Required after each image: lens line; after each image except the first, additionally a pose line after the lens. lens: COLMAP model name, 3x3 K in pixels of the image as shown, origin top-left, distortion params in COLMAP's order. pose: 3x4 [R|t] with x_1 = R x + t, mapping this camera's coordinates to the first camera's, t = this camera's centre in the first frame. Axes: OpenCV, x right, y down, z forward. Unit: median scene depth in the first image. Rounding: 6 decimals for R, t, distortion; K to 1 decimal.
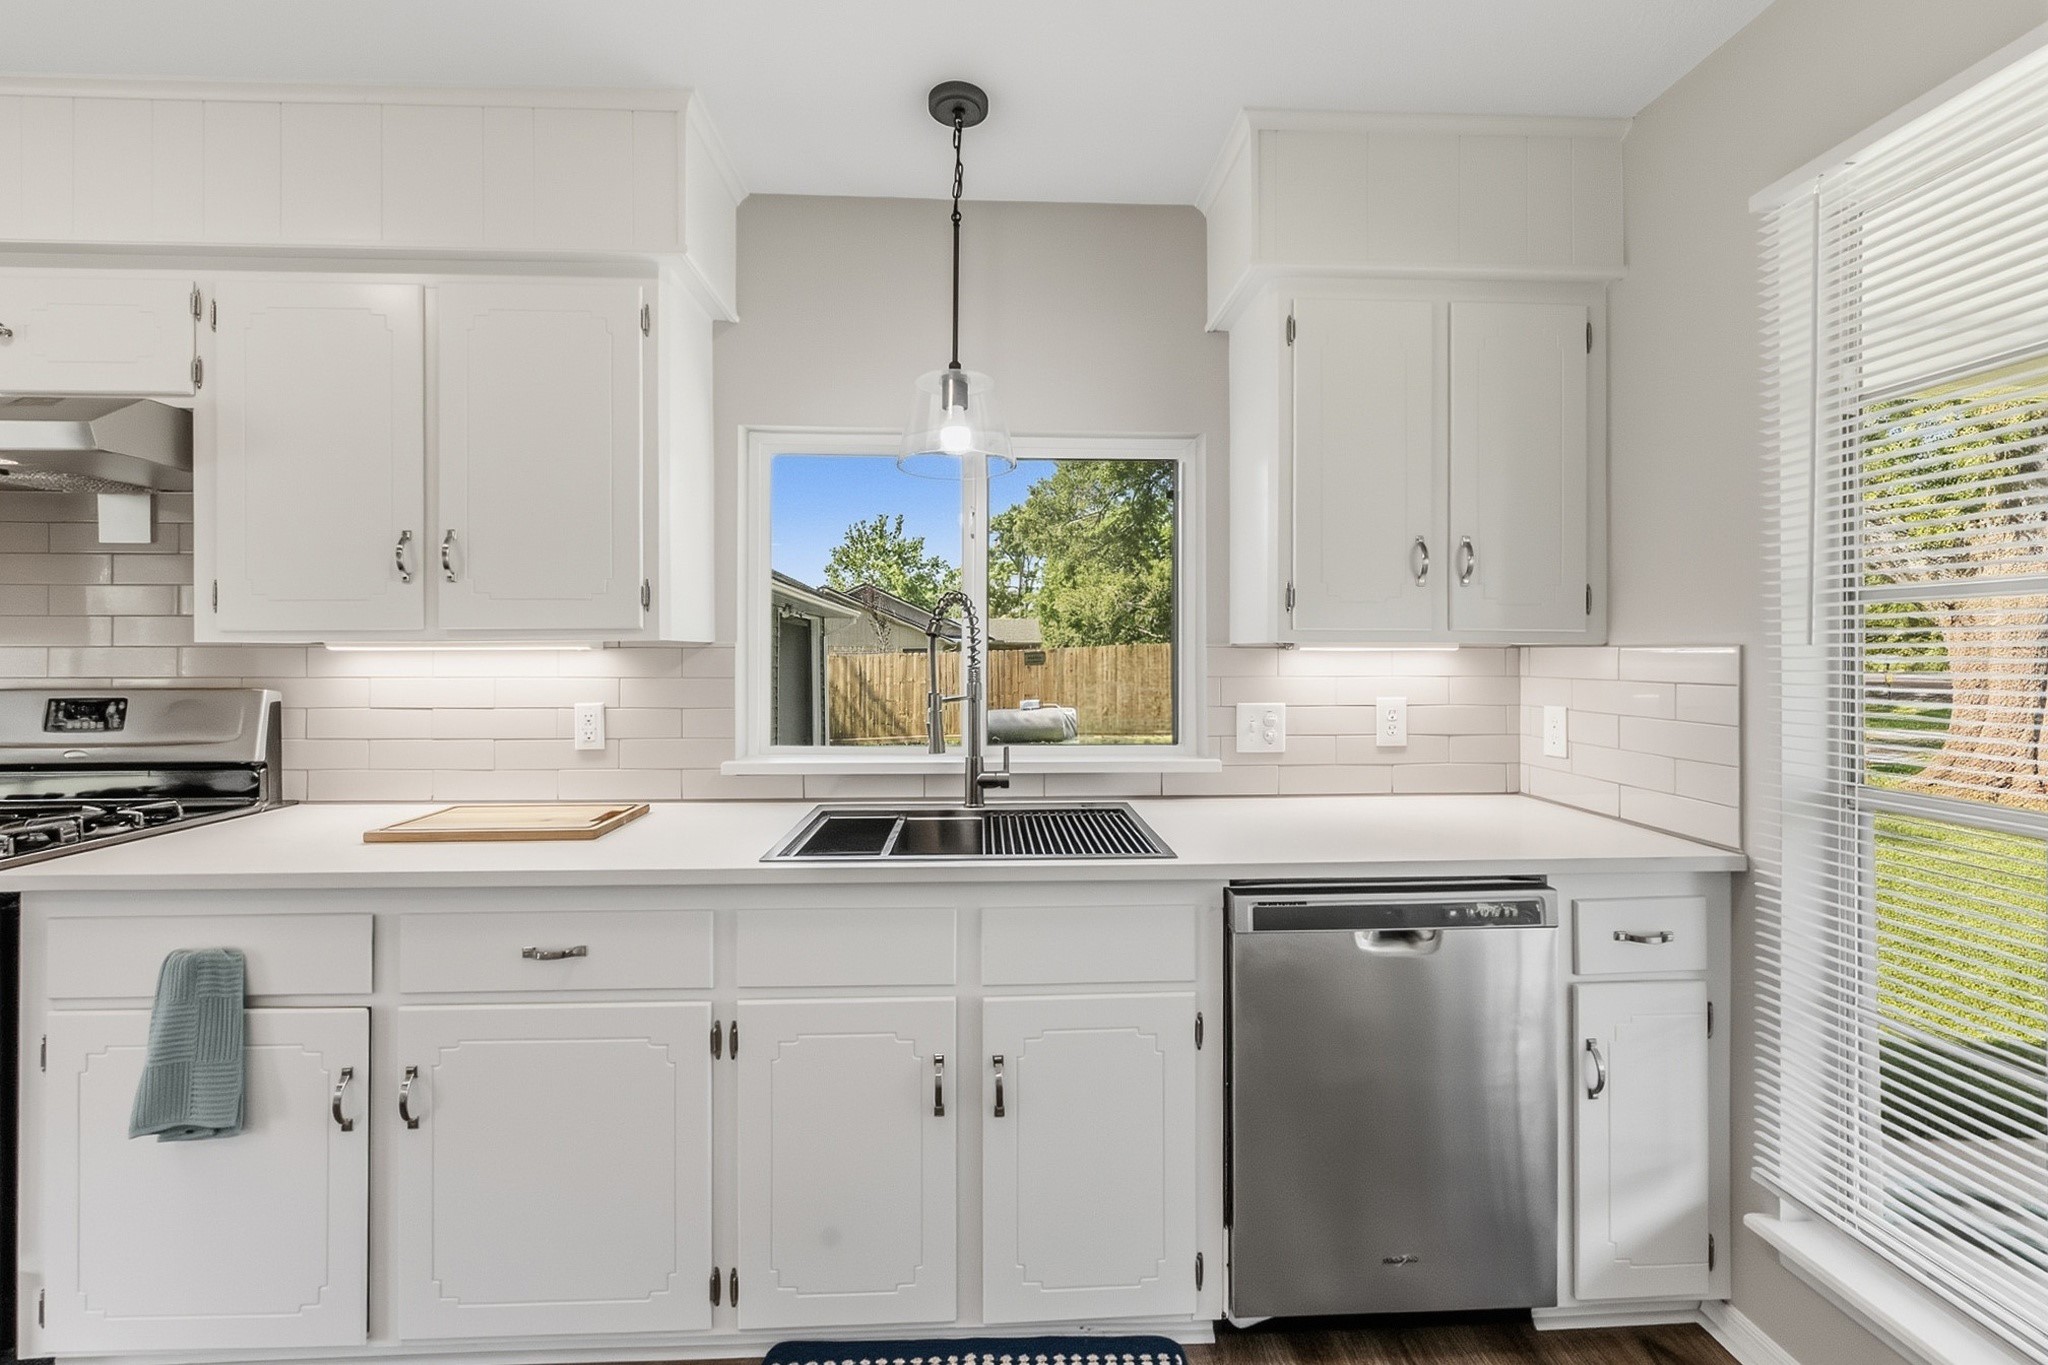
lens RADIAL K [[841.2, 0, 1004.7], [0, 841.2, 657.1], [0, 0, 1]] dist [-0.001002, 0.000387]
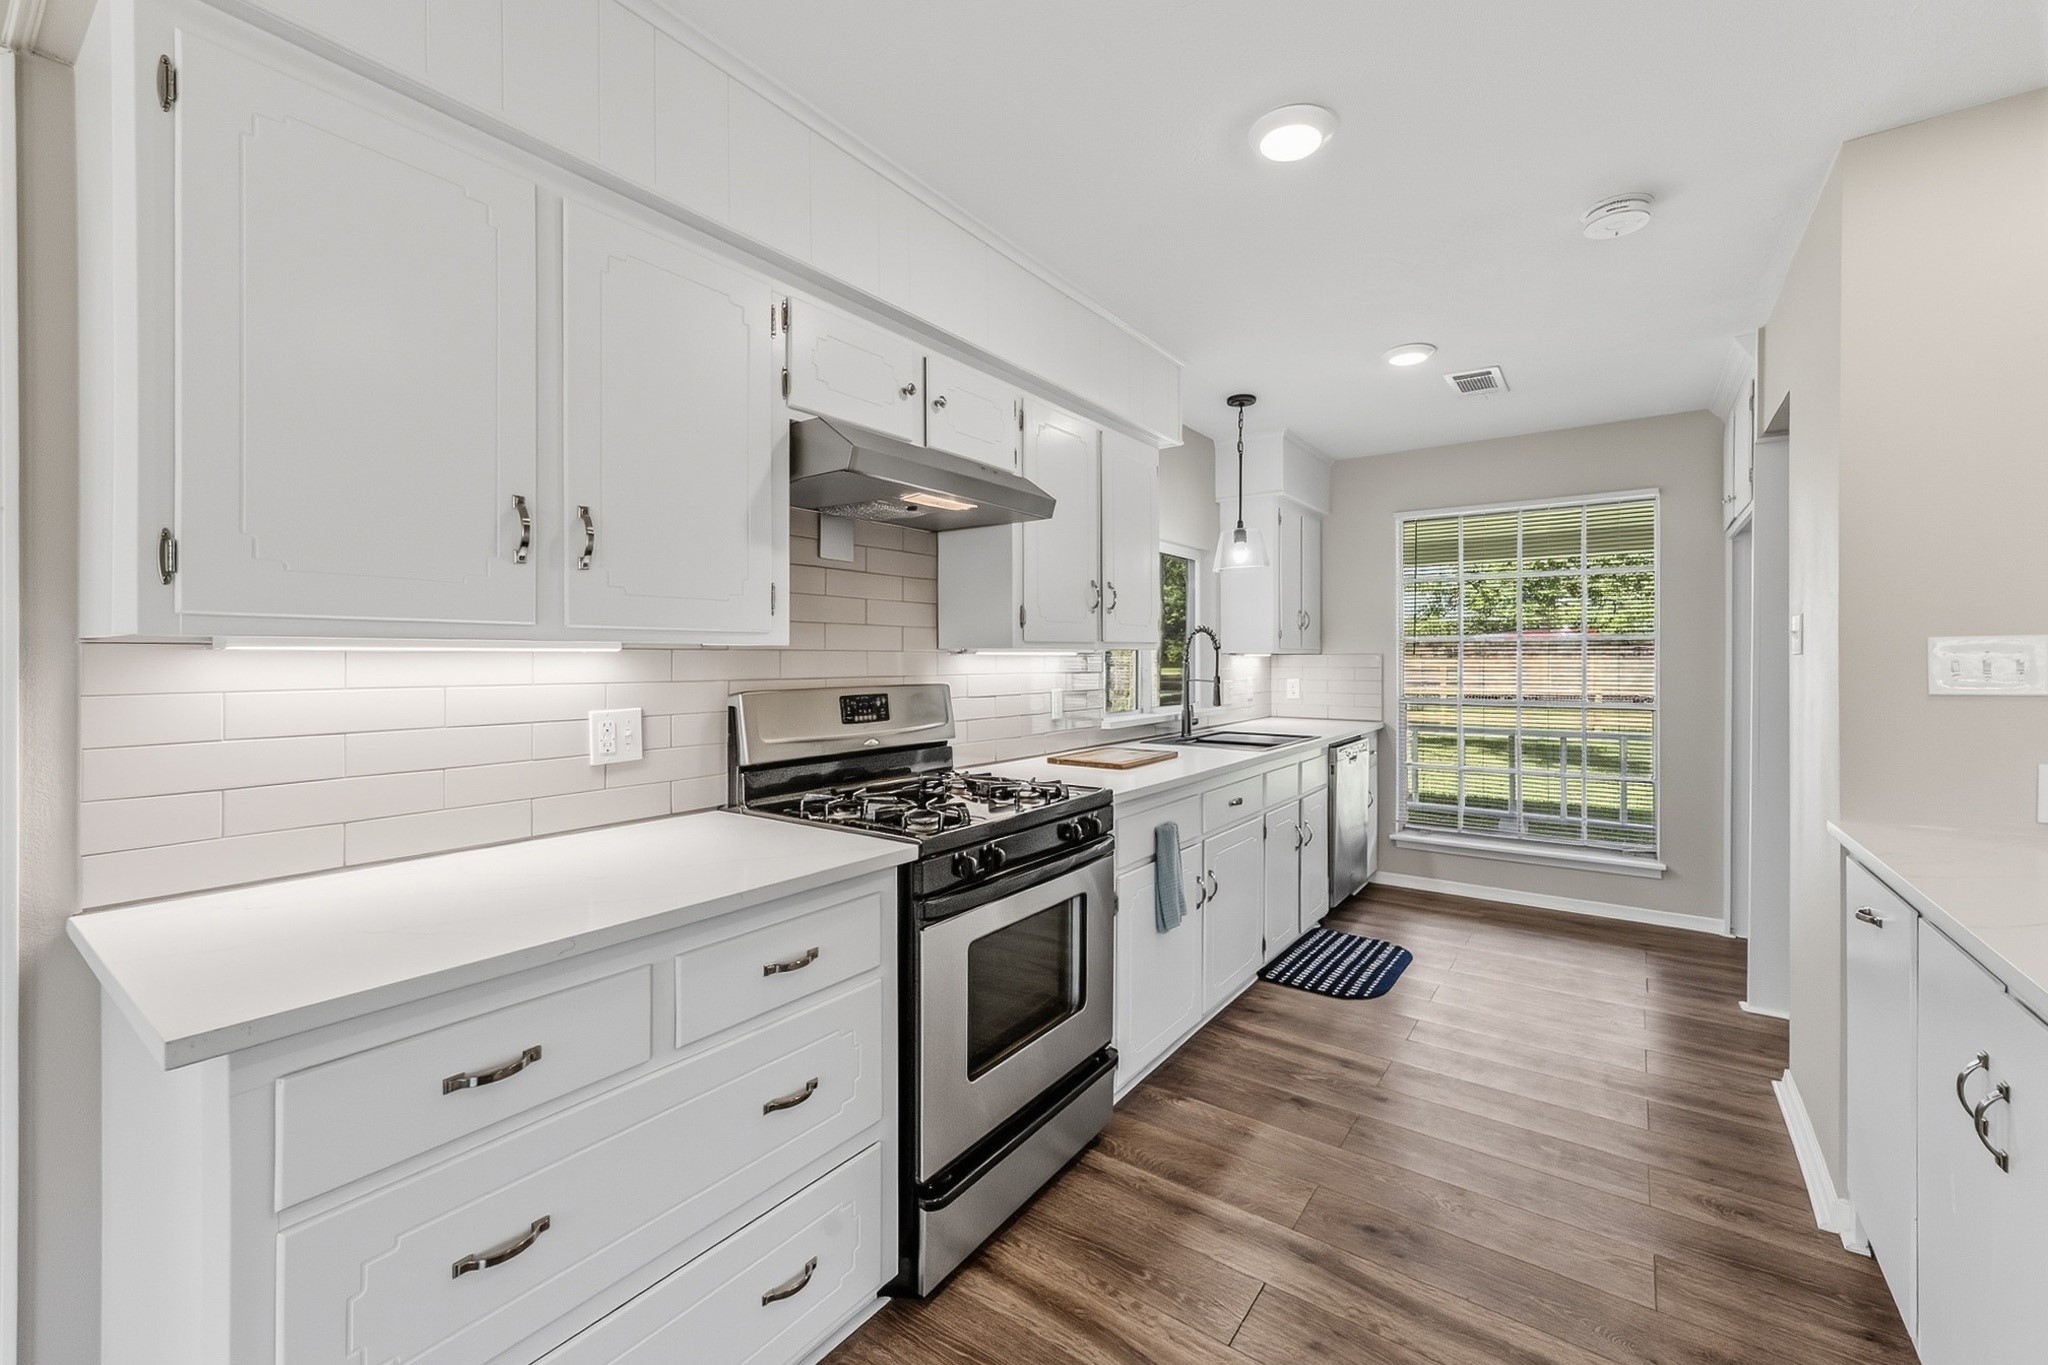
lens RADIAL K [[841.2, 0, 1035.4], [0, 841.2, 661.2], [0, 0, 1]] dist [-0.001002, 0.000387]
pose [[0.608847, -0.003423, 0.793280, -1.969804], [-0.002591, 0.999977, 0.006303, -0.006084], [-0.793283, -0.005893, 0.608824, 0.111754]]
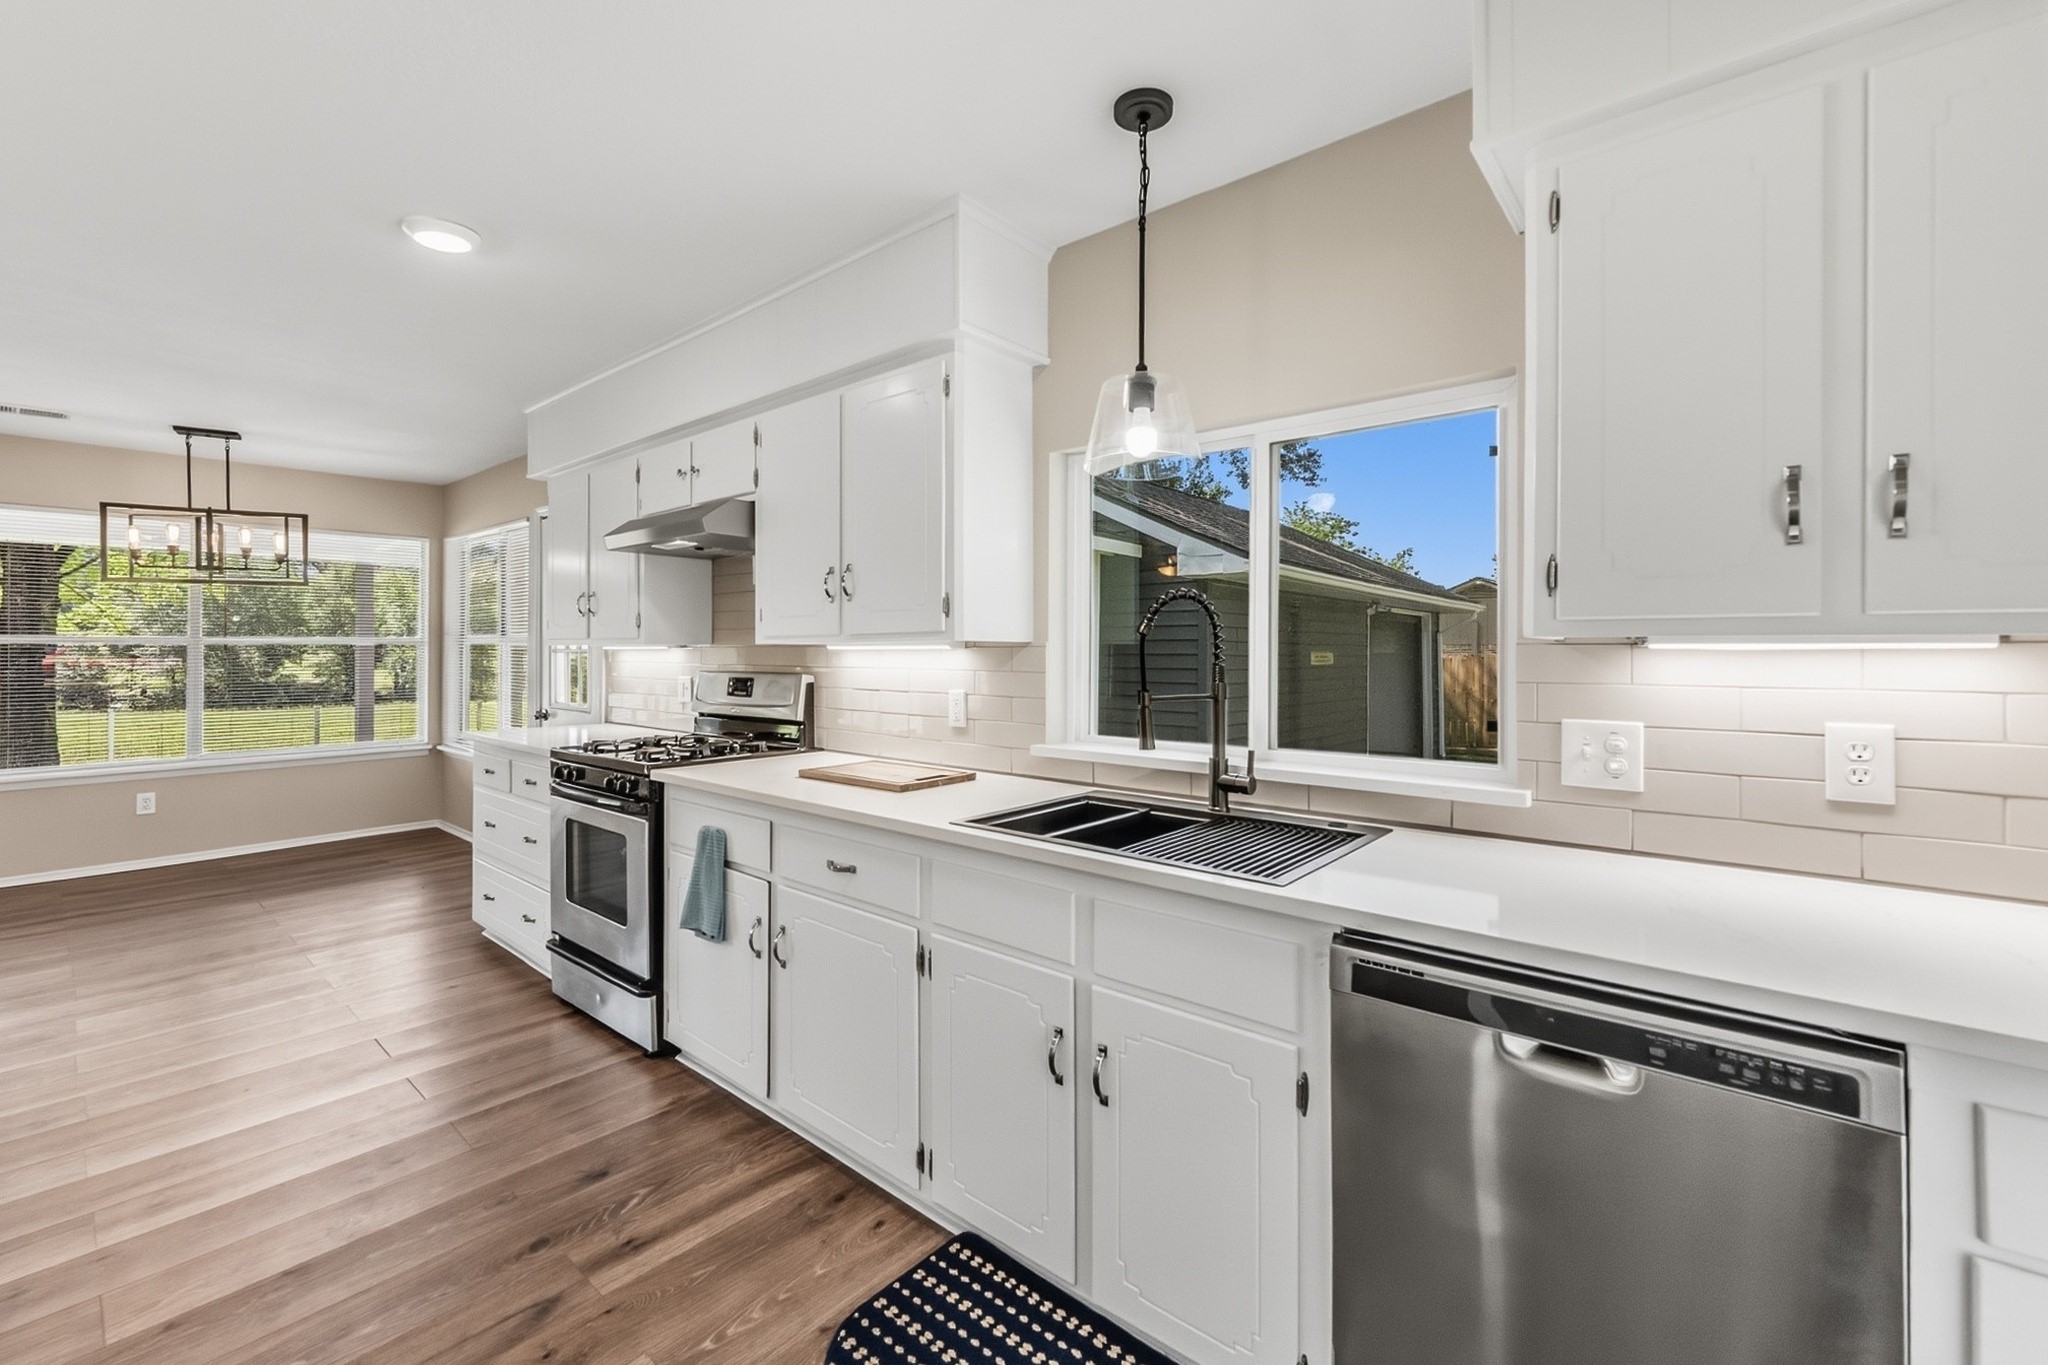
lens RADIAL K [[841.2, 0, 1027.7], [0, 841.2, 656.0], [0, 0, 1]] dist [-0.001002, 0.000387]
pose [[0.737046, 0.005007, -0.675824, 0.499949], [-0.005605, 0.999983, 0.001296, 0.000663], [0.675820, 0.002833, 0.737062, 0.150346]]
